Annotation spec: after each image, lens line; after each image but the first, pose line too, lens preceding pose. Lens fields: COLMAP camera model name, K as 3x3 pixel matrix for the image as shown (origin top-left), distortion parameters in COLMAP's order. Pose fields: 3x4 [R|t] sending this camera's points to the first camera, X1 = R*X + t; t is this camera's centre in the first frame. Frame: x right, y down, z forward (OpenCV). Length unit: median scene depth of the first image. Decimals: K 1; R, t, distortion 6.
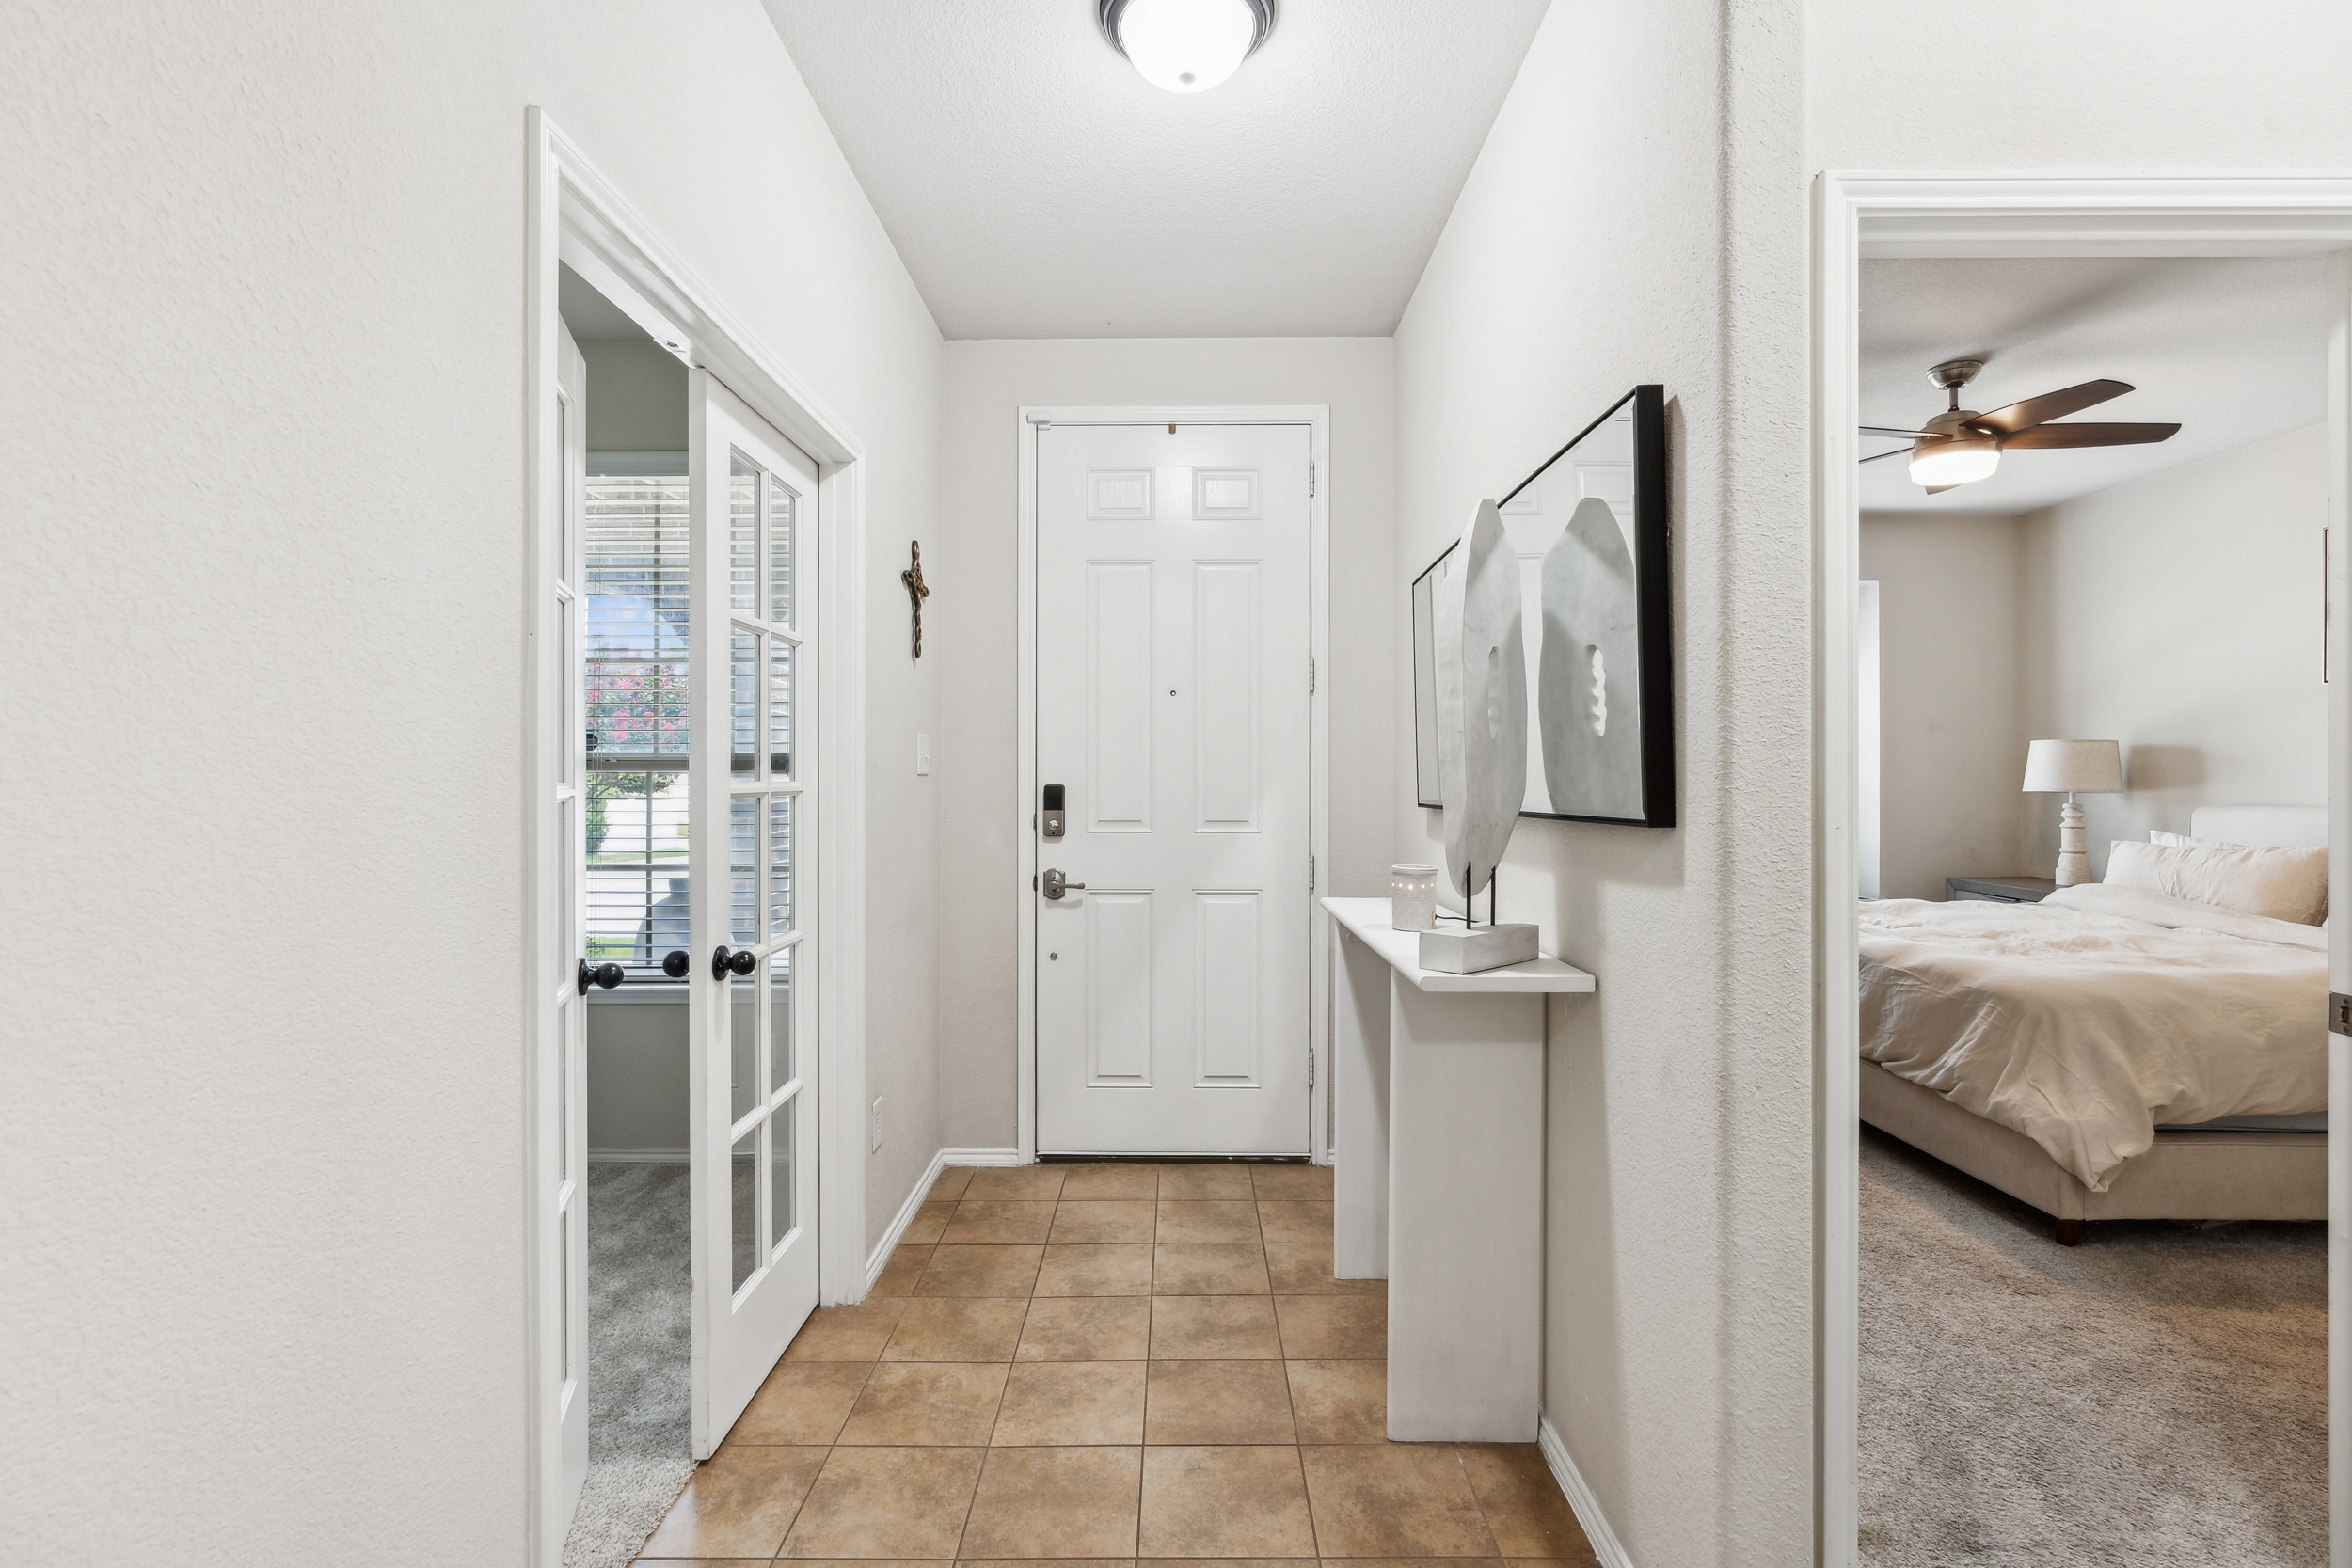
lens RADIAL K [[1080.8, 0, 1172.5], [0, 1080.8, 777.4], [0, 0, 1]] dist [-0.001839, 0.000252]
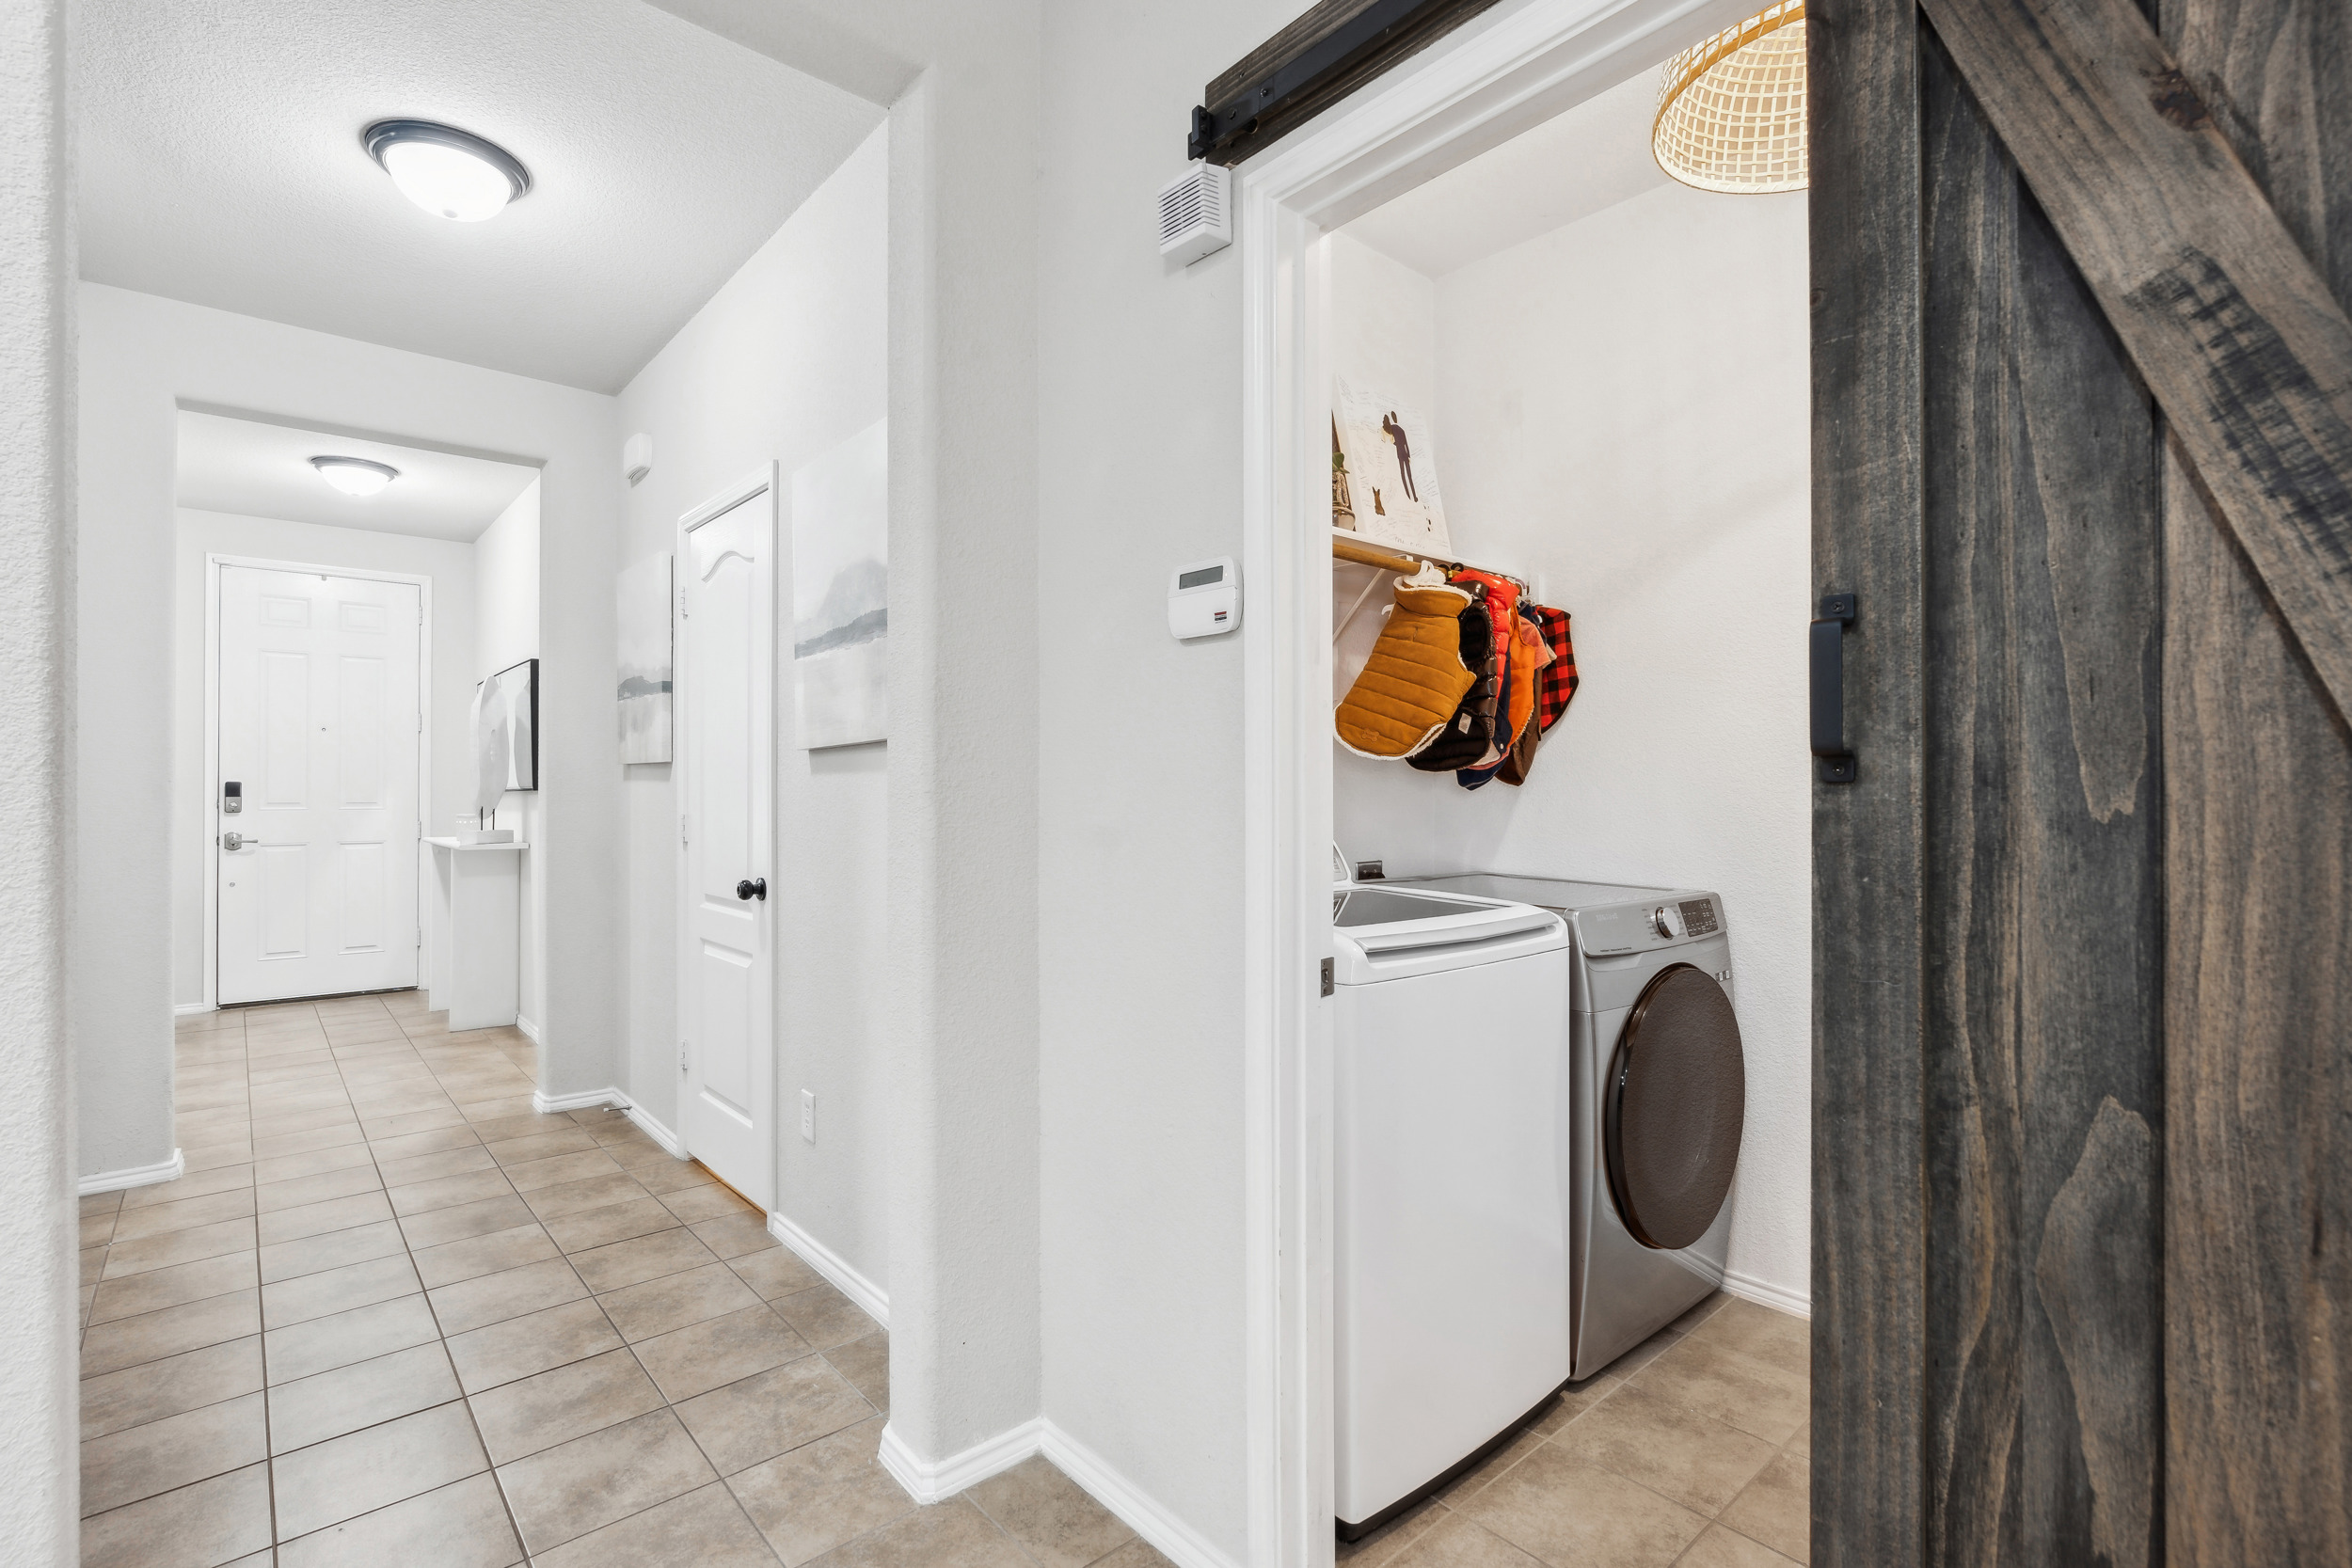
lens RADIAL K [[1080.8, 0, 1169.9], [0, 1080.8, 780.9], [0, 0, 1]] dist [-0.001839, 0.000252]
pose [[0.750292, 0.004113, 0.661094, -0.127505], [-0.000480, 0.999984, -0.005677, 0.014555], [-0.661106, 0.003942, 0.750282, -1.218756]]
